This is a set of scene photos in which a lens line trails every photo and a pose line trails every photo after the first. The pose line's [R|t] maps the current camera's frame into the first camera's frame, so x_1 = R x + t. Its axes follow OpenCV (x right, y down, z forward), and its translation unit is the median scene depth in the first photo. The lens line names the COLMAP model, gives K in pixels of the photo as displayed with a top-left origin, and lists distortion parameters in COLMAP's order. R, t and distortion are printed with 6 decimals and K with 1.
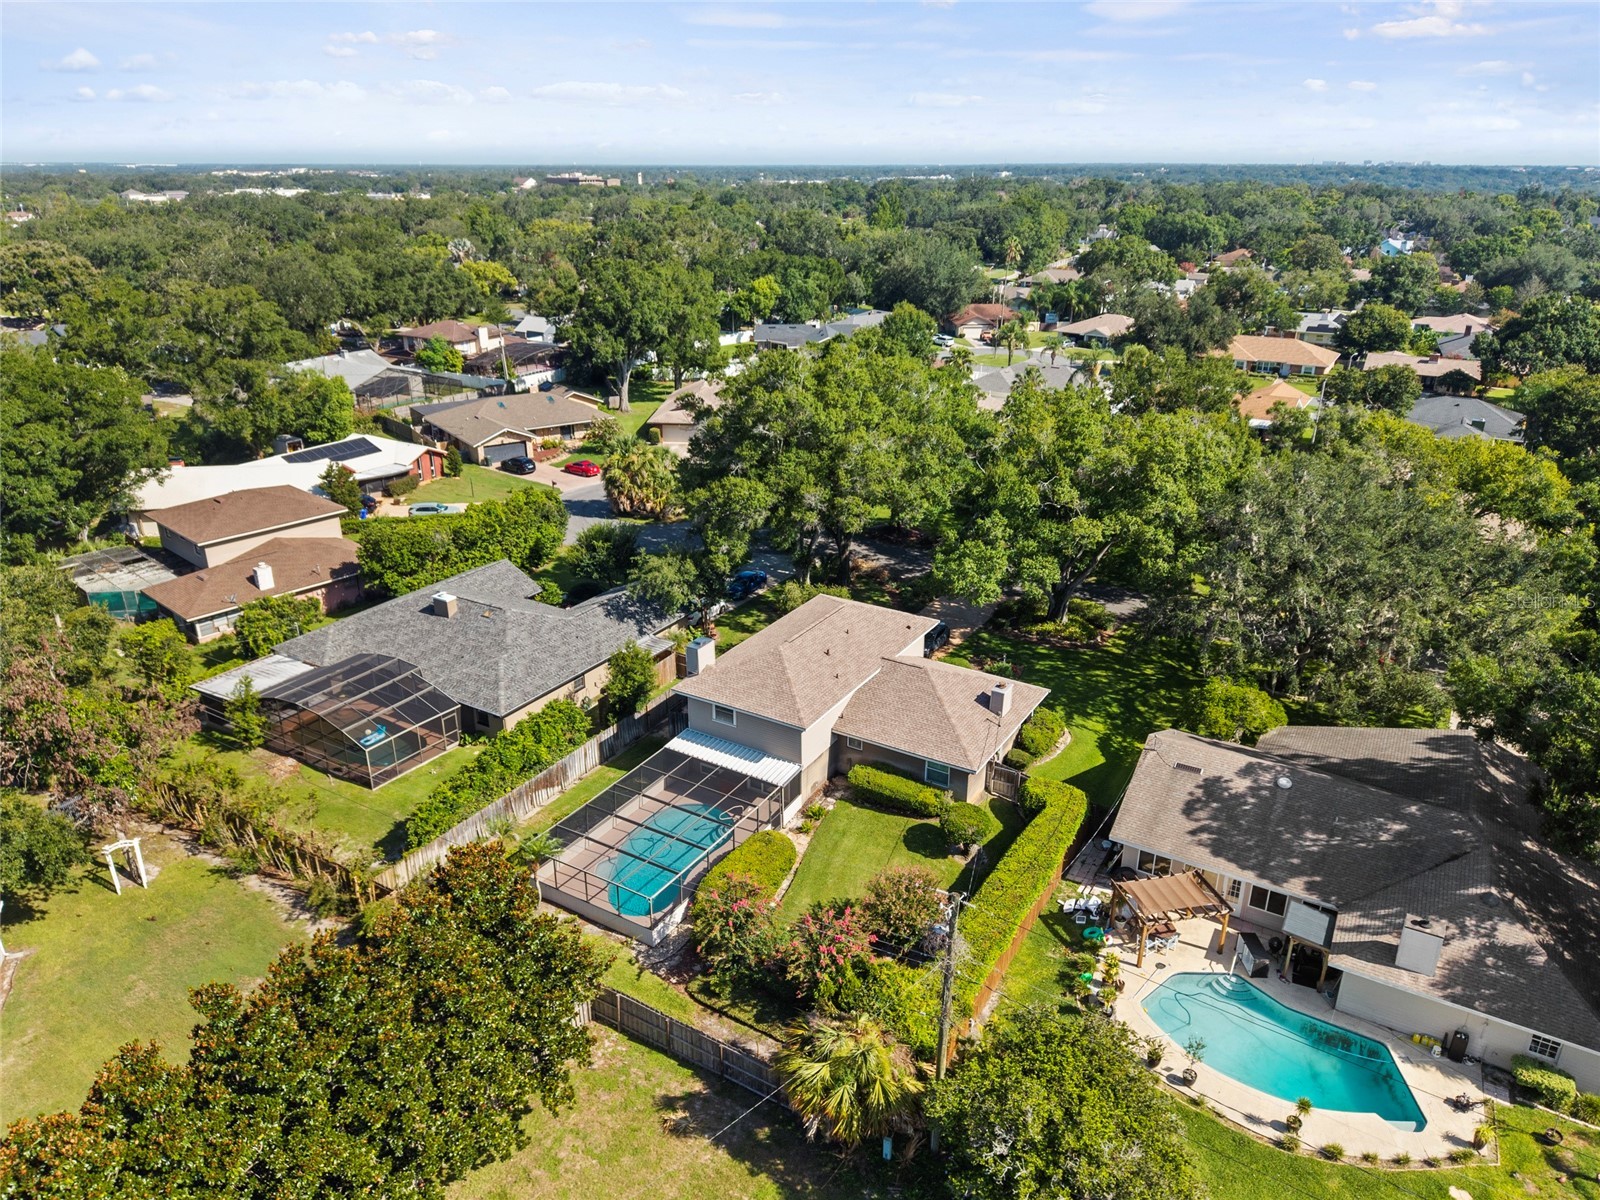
lens RADIAL K [[1072.9, 0, 803.4], [0, 1072.9, 597.1], [0, 0, 1]] dist [0.017975, -0.014813]
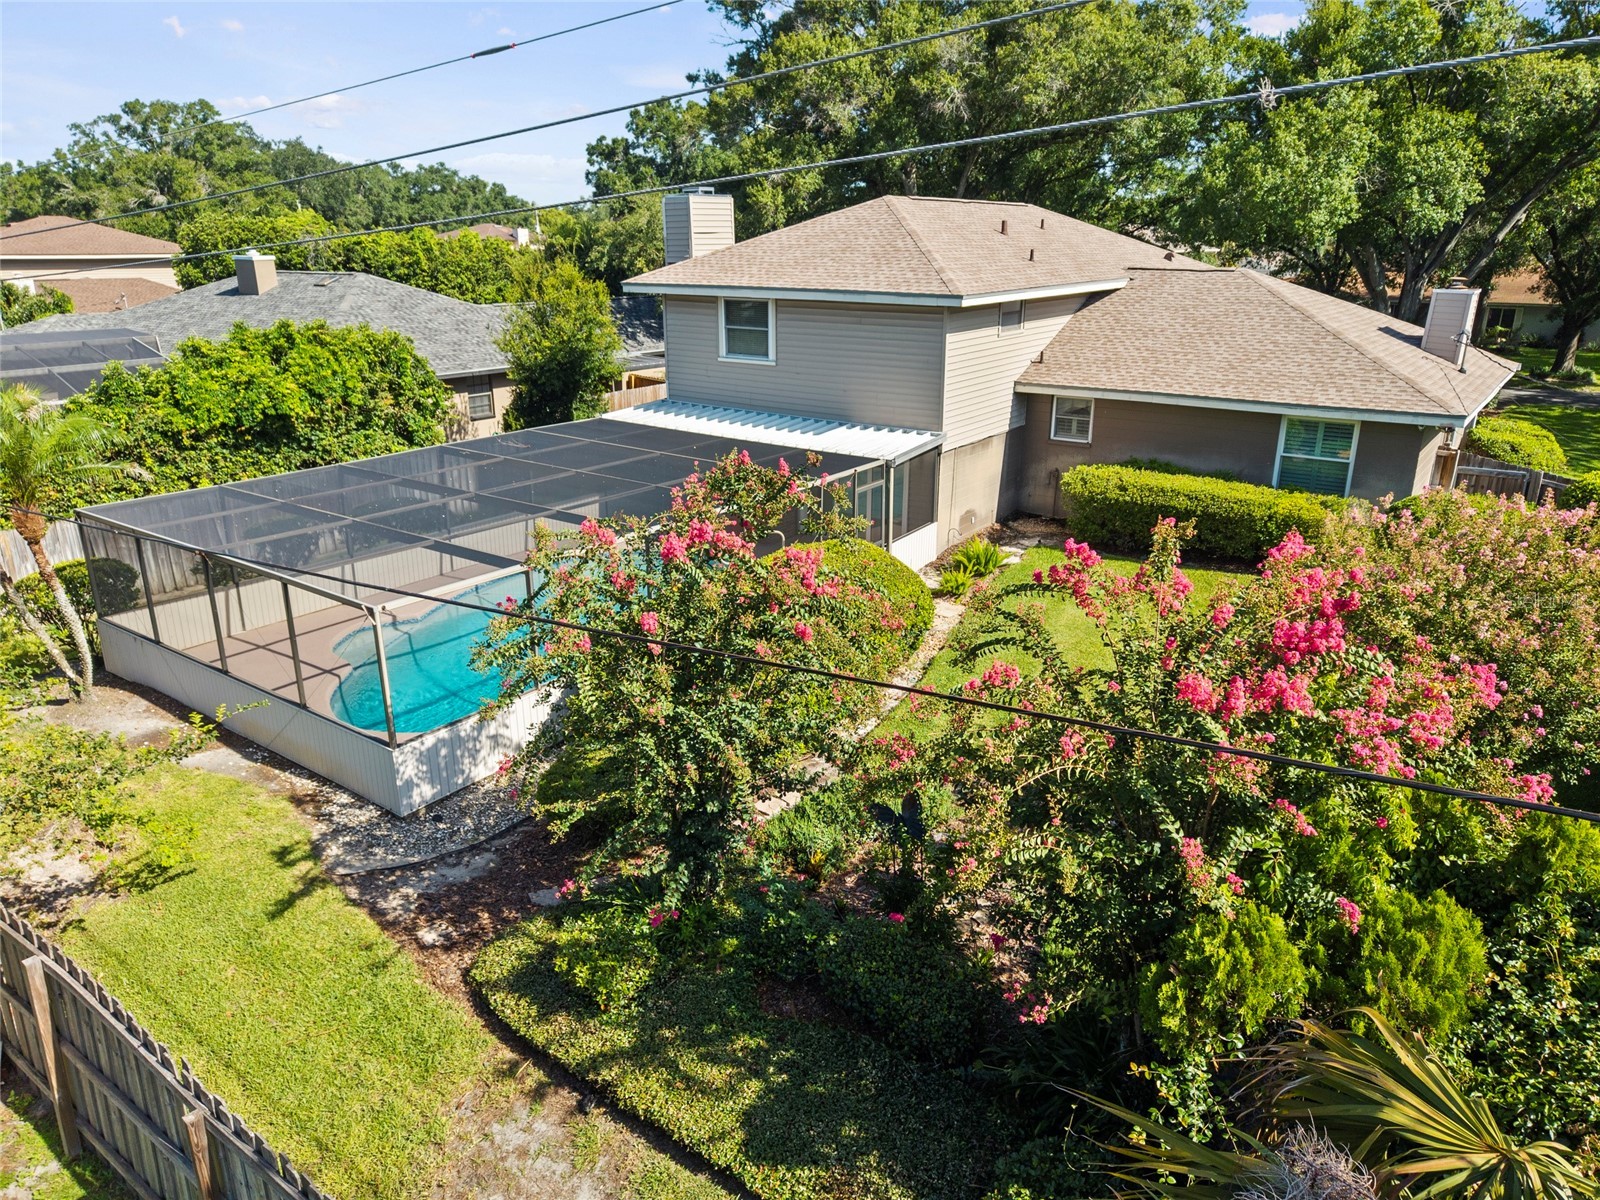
lens RADIAL K [[1072.9, 0, 803.4], [0, 1072.9, 597.1], [0, 0, 1]] dist [0.017975, -0.014813]
pose [[0.996405, 0.026031, -0.080613, -0.017834], [-0.030818, 0.997799, -0.058717, 0.232518], [0.078907, 0.060991, 0.995014, 0.607463]]
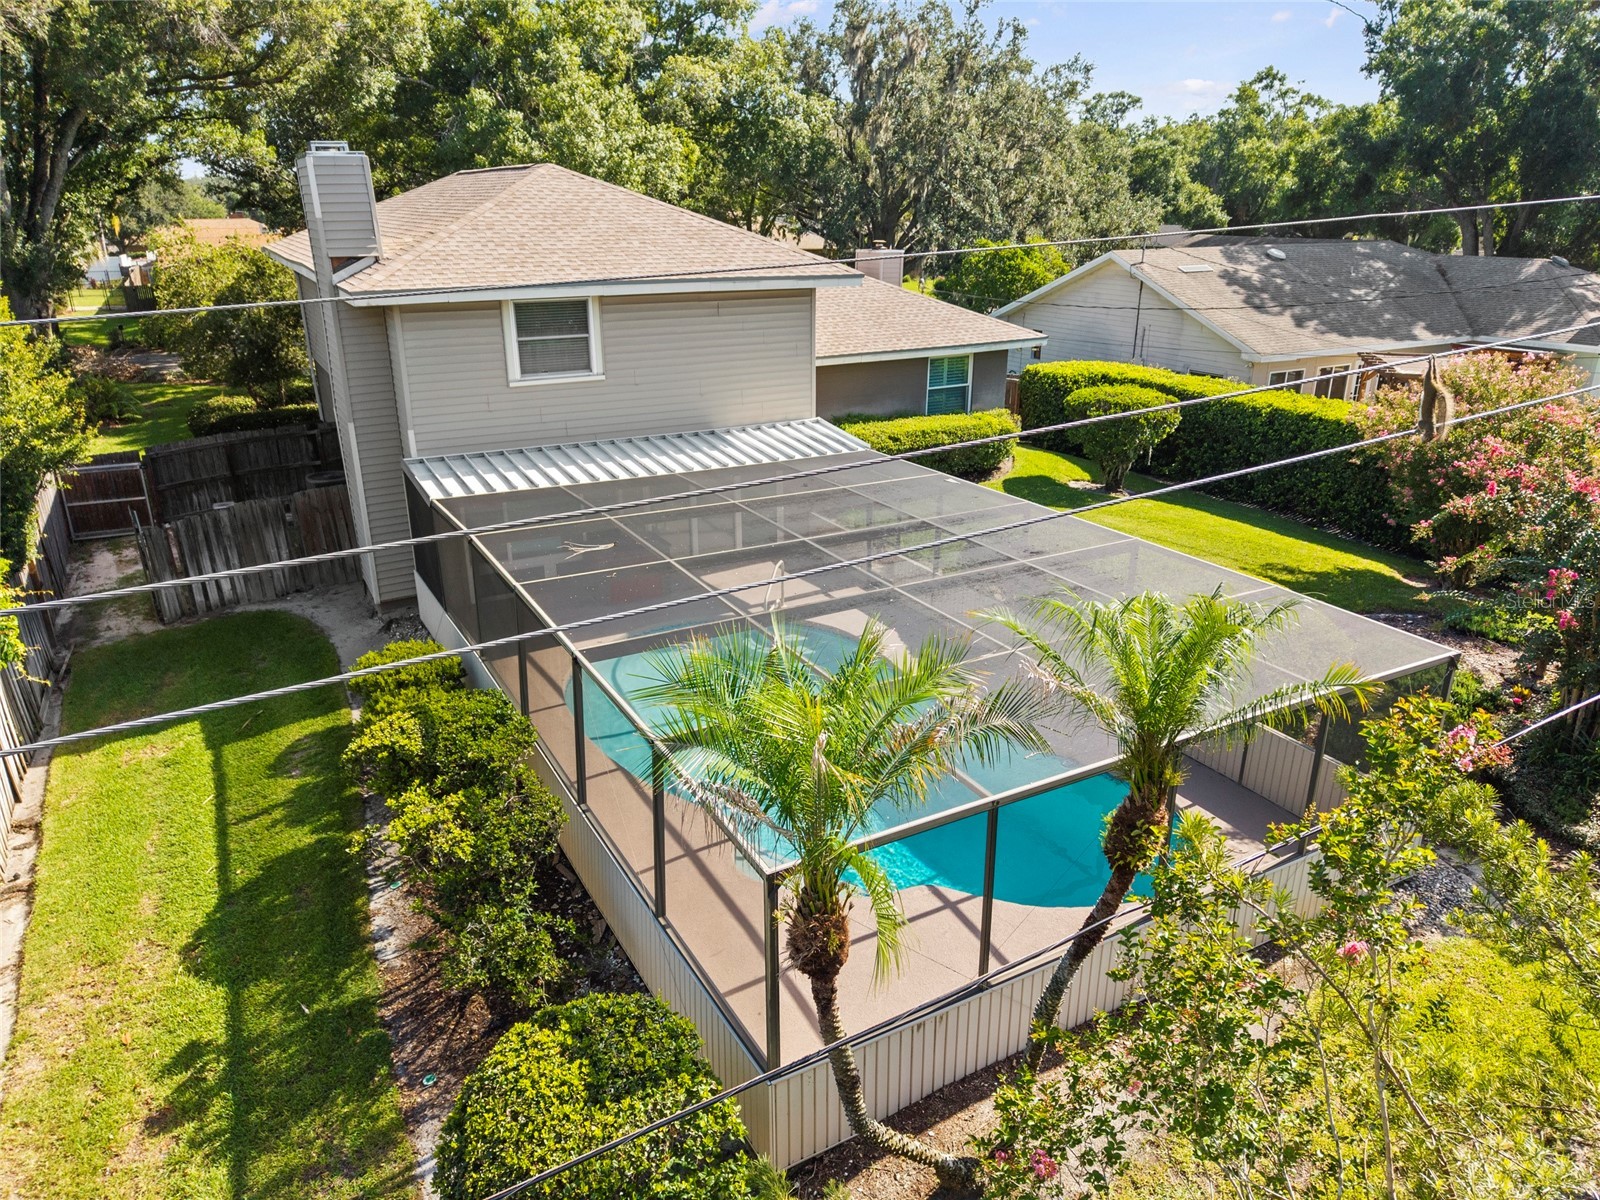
lens RADIAL K [[1077.6, 0, 818.0], [0, 1077.6, 597.9], [0, 0, 1]] dist [-0.000493, -0.002144]
pose [[0.484551, -0.304393, 0.820095, -0.310923], [0.324563, 0.933146, 0.154586, 0.154310], [-0.812323, 0.191267, 0.550952, 0.786857]]
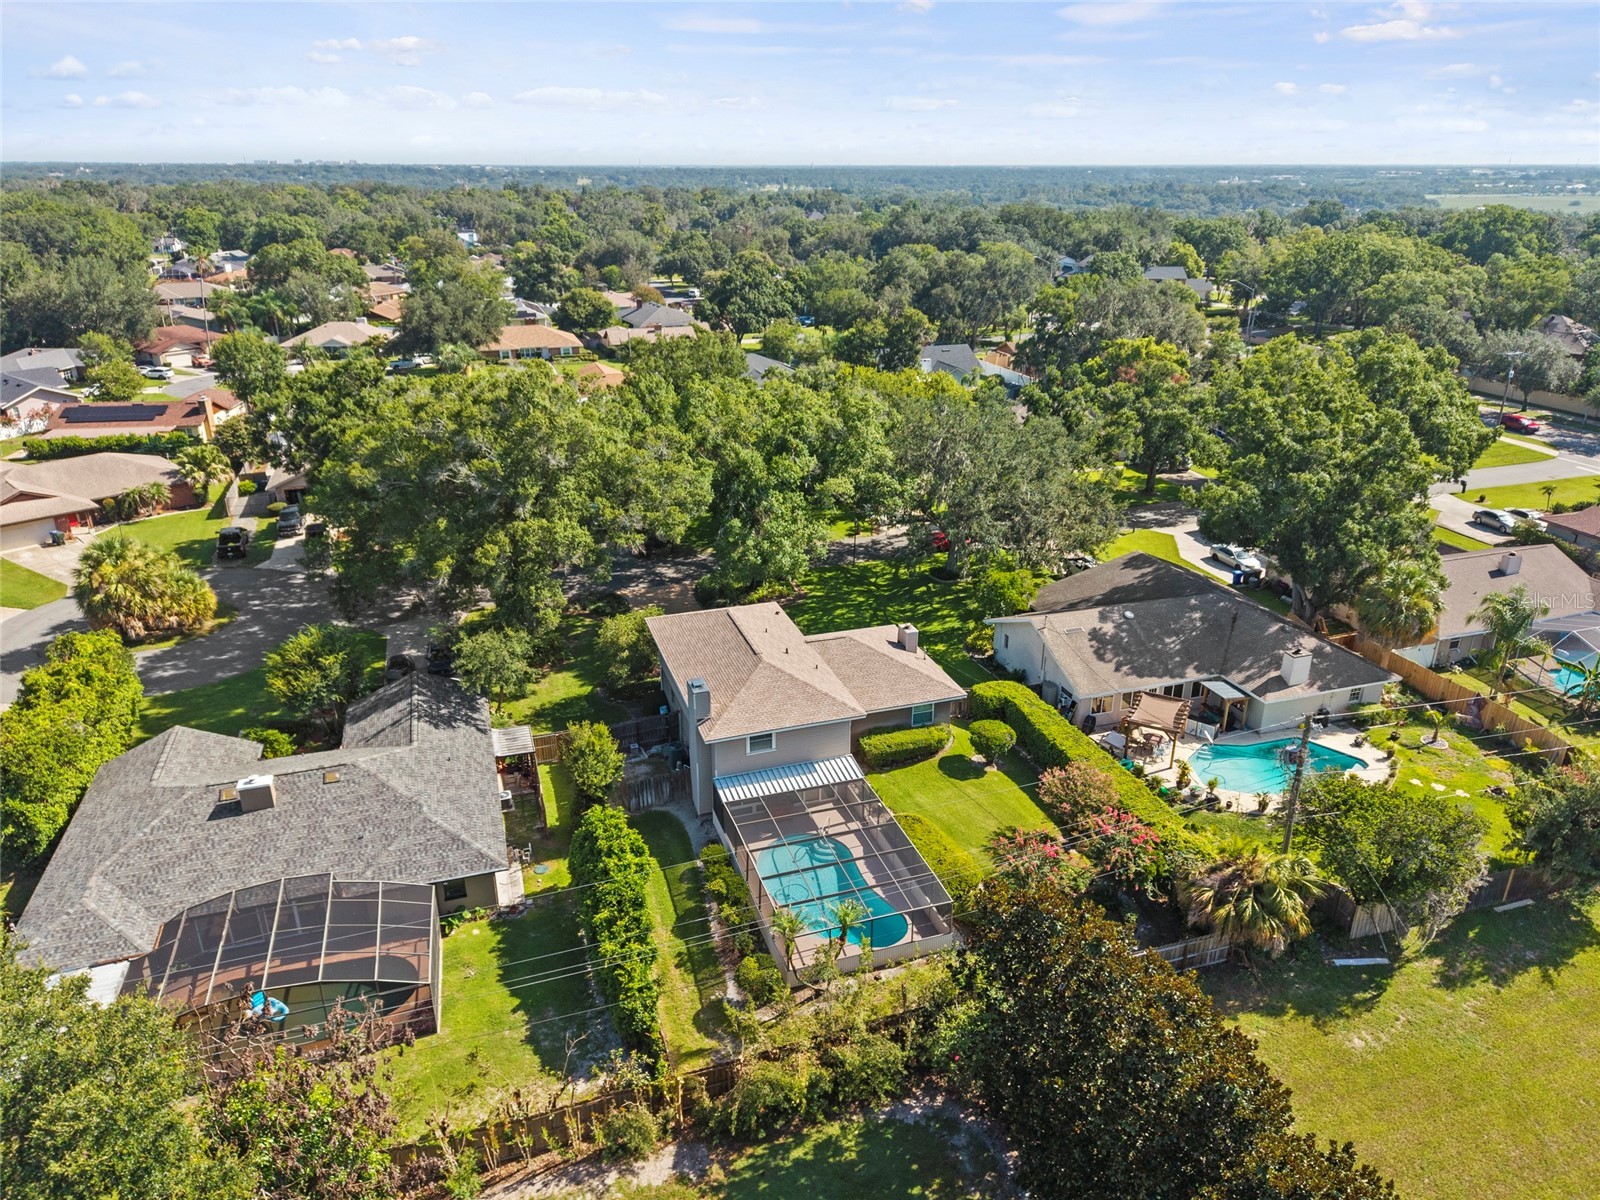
lens RADIAL K [[1072.9, 0, 803.4], [0, 1072.9, 597.1], [0, 0, 1]] dist [0.017975, -0.014813]
pose [[0.647756, -0.287550, 0.705498, -0.684515], [0.286967, 0.949921, 0.123693, -0.120321], [-0.705735, 0.122332, 0.697834, 0.295355]]
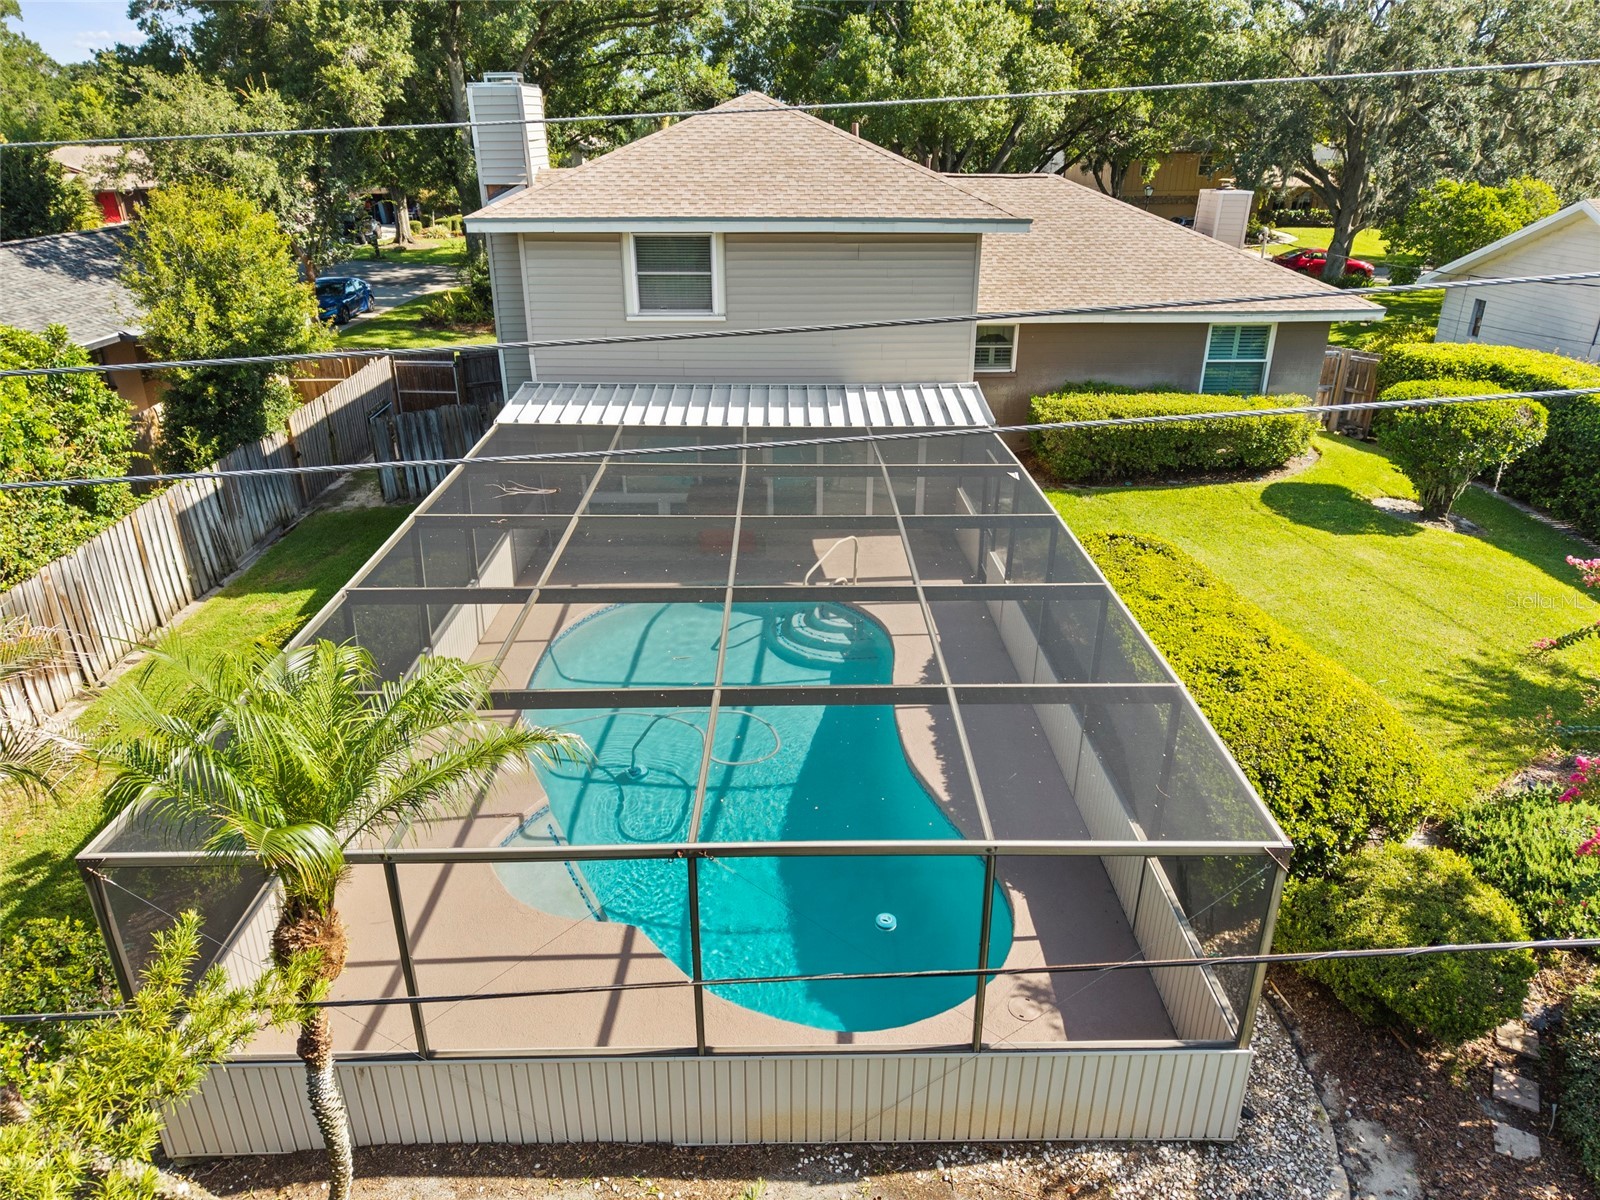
lens RADIAL K [[1077.5, 0, 802.9], [0, 1077.5, 596.0], [0, 0, 1]] dist [0.030330, -0.039225]
pose [[0.847114, -0.211981, 0.487302, -0.209573], [0.198957, 0.976814, 0.079060, 0.179384], [-0.492762, 0.029979, 0.869647, 0.725227]]
